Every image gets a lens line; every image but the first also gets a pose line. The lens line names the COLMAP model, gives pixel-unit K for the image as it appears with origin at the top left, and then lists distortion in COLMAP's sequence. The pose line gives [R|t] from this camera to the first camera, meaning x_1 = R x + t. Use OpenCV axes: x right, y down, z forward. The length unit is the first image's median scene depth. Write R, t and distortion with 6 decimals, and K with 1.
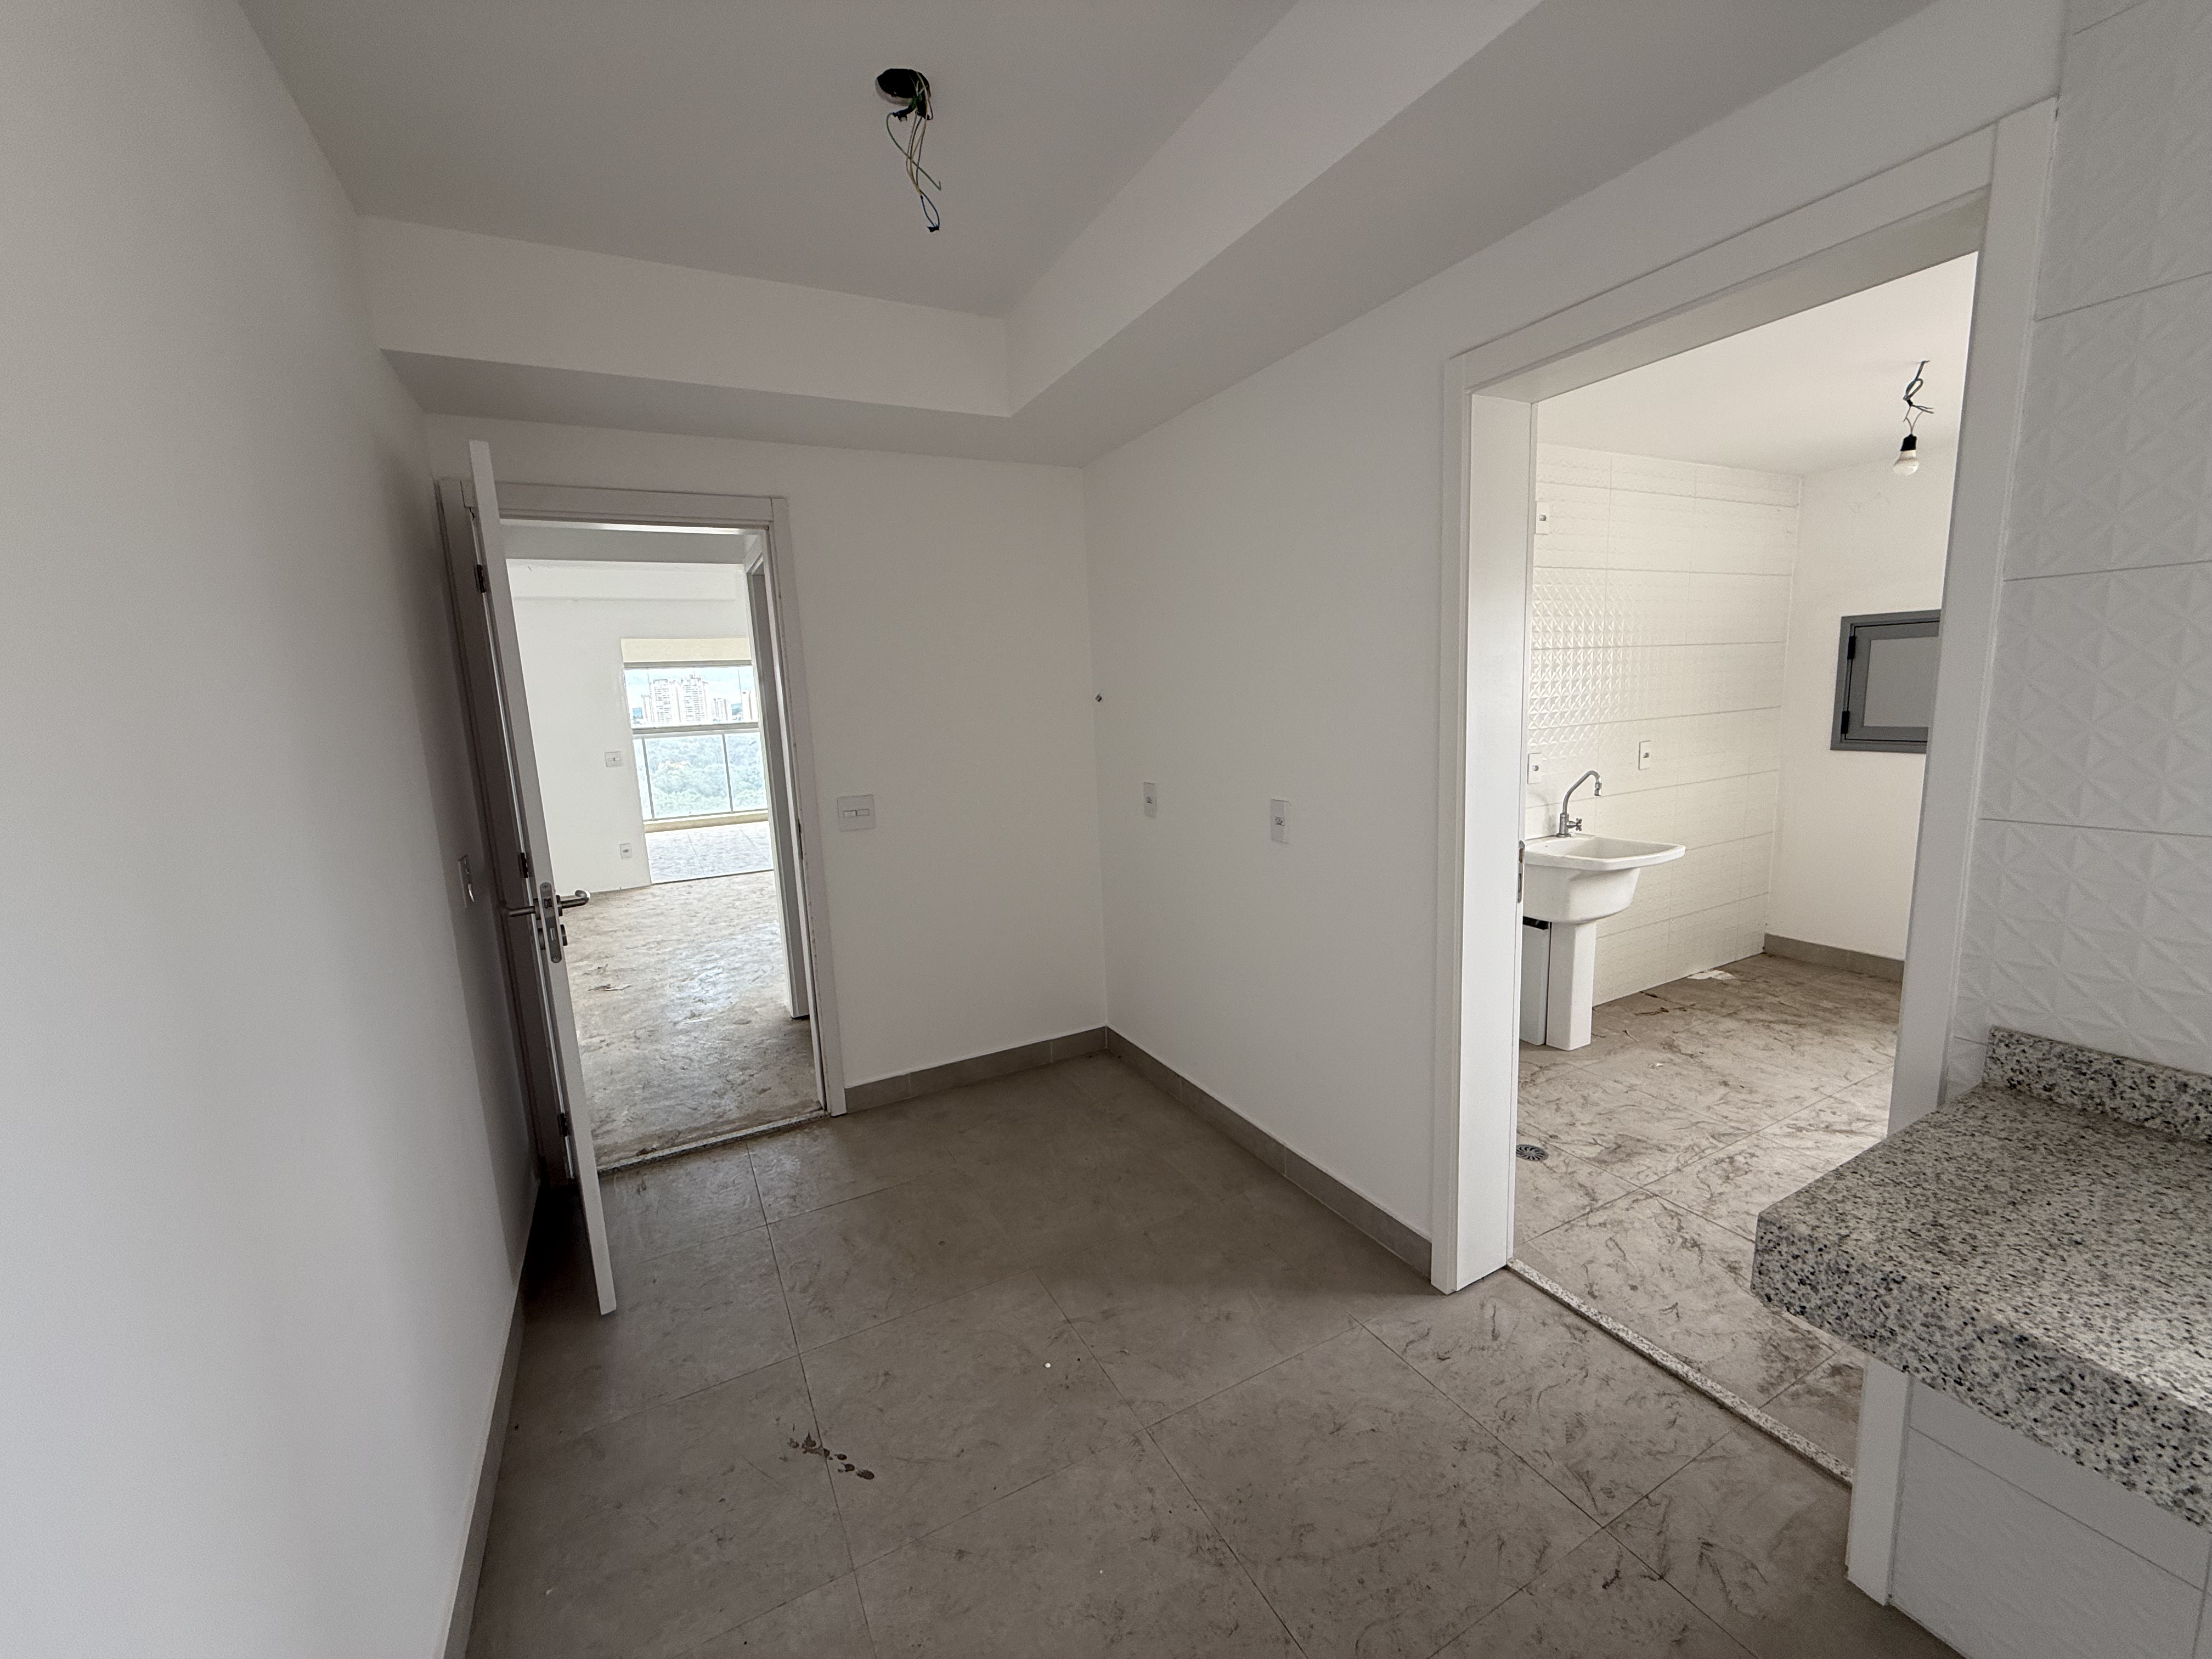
lens RADIAL K [[878.1, 0, 1103.2], [0, 878.1, 831.8], [0, 0, 1]] dist [0.001252, 0.000161]
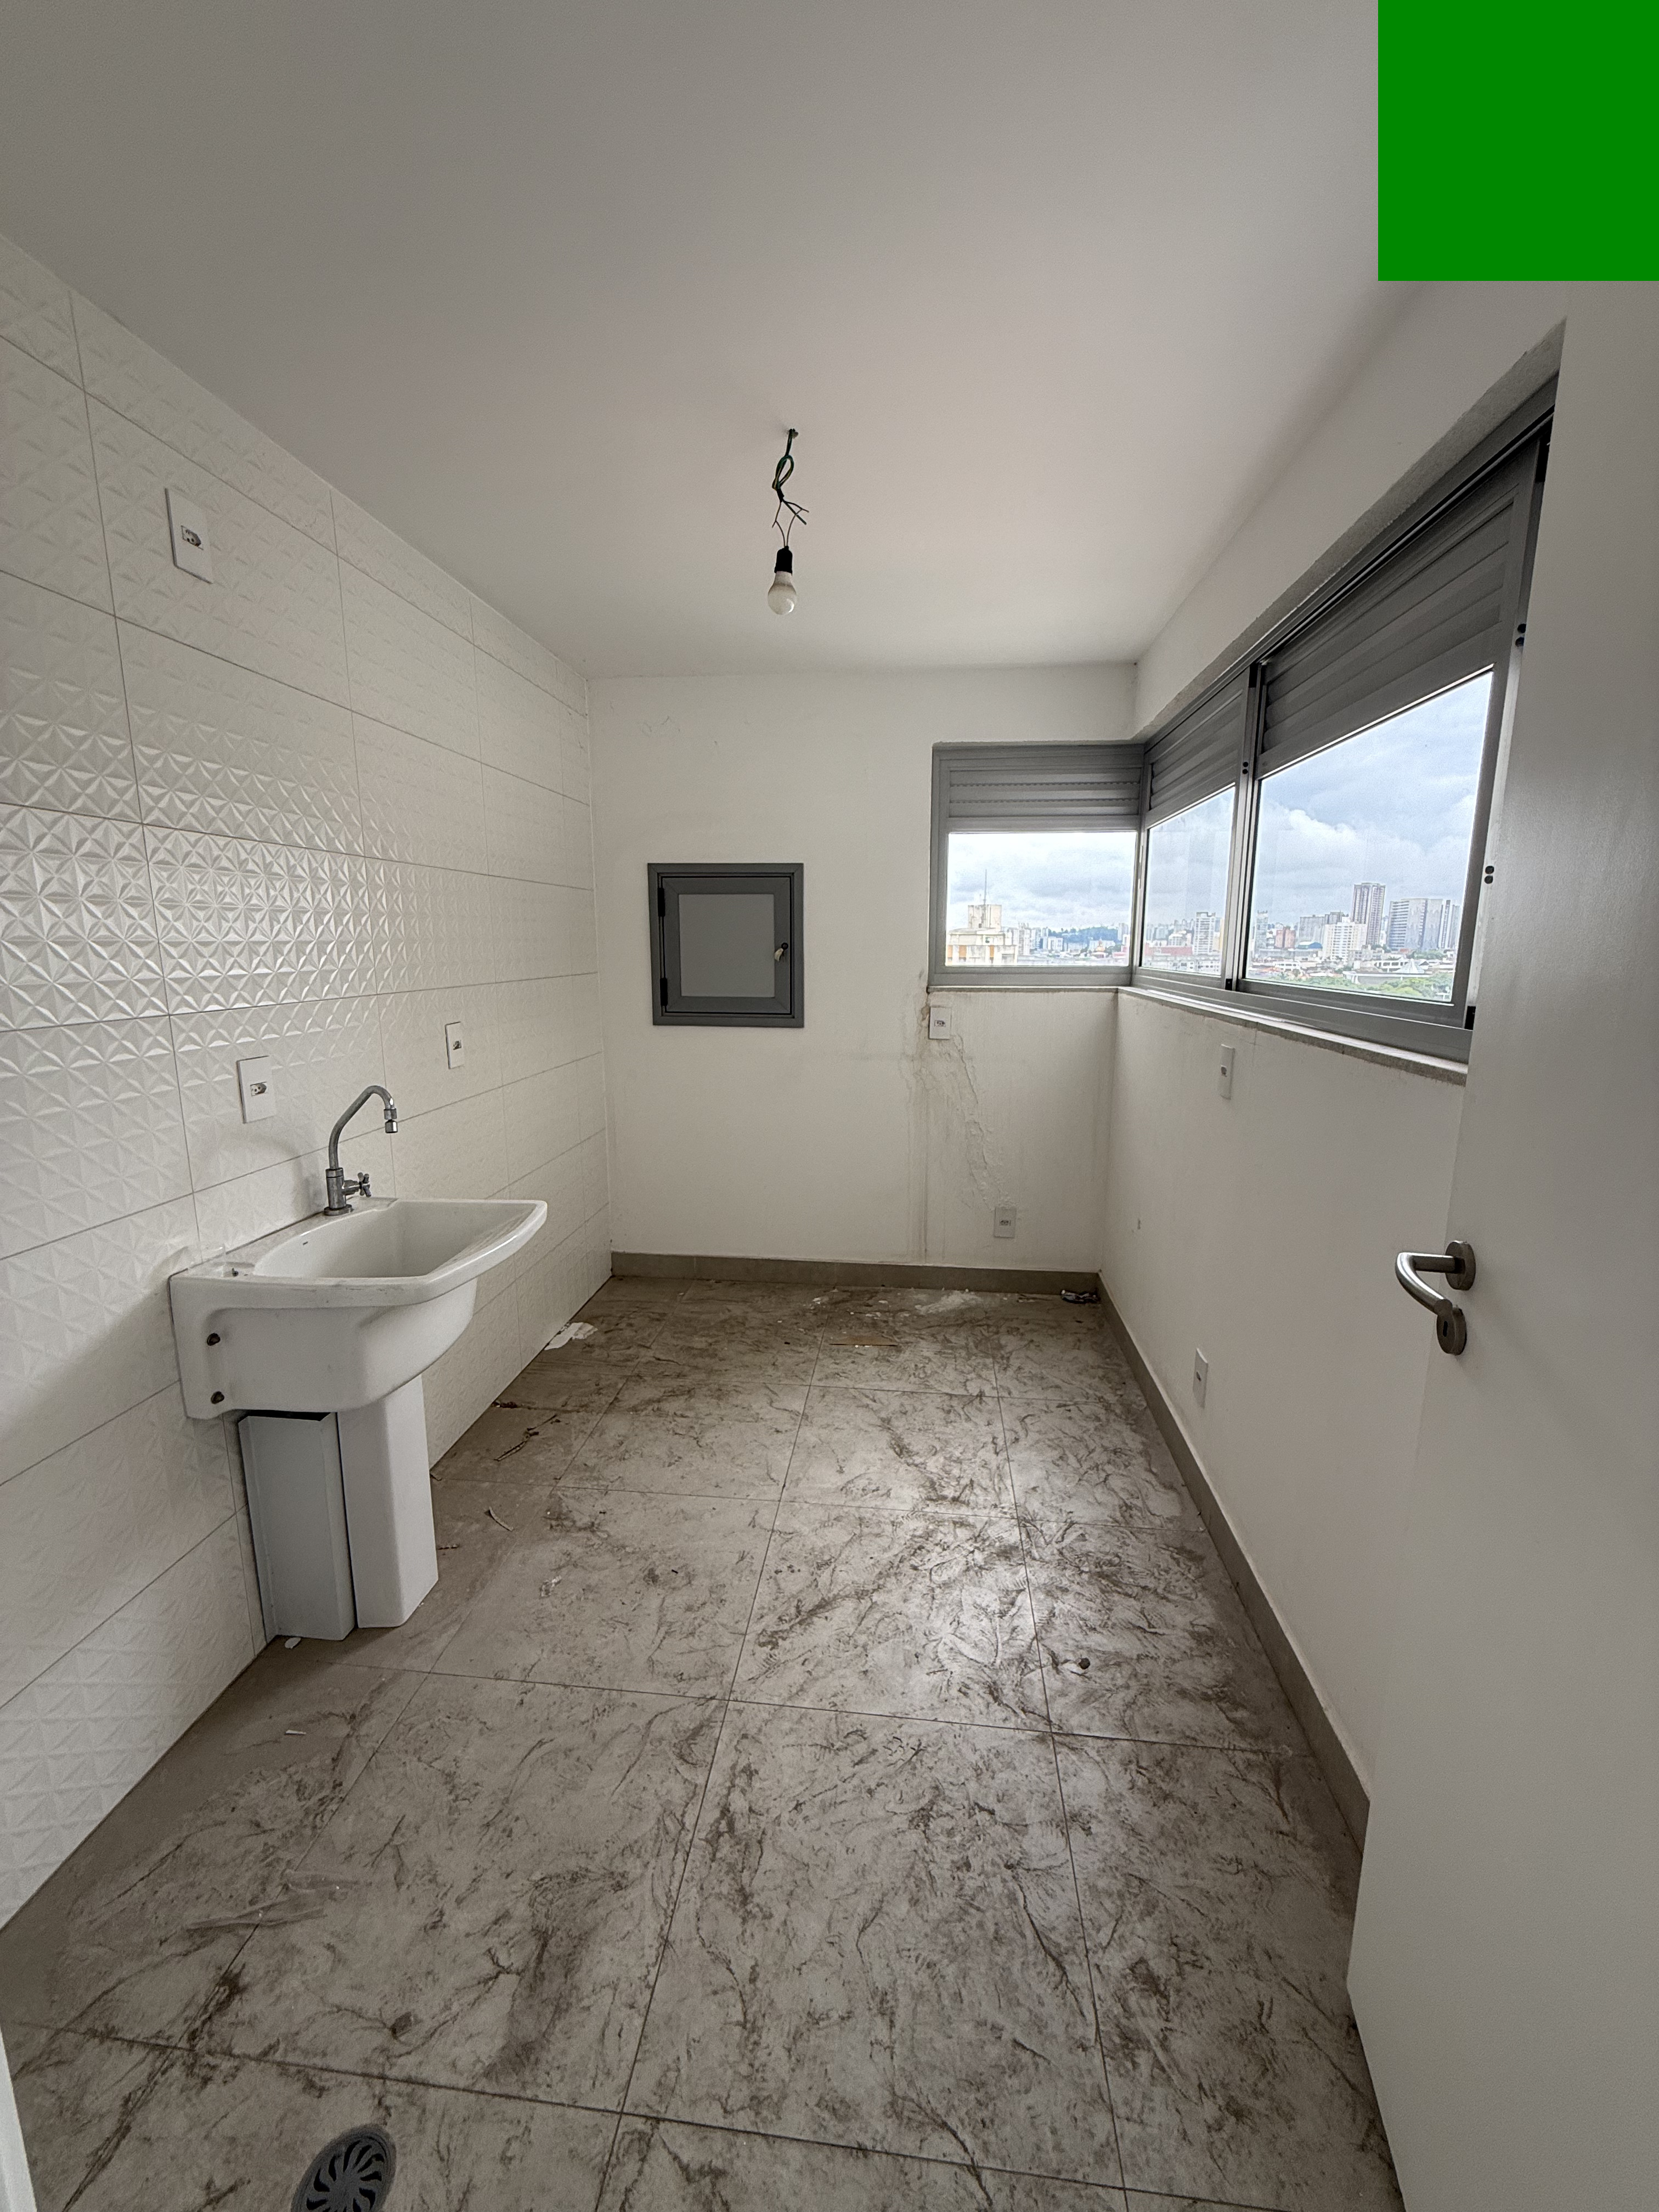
lens RADIAL K [[882.6, 0, 825.1], [0, 882.6, 1100.4], [0, 0, 1]] dist [0.000528, -0.000068]
pose [[0.559860, -0.103601, 0.822085, 0.264445], [0.106087, 0.992950, 0.052885, -0.057693], [-0.821768, 0.057604, 0.566904, 0.465779]]
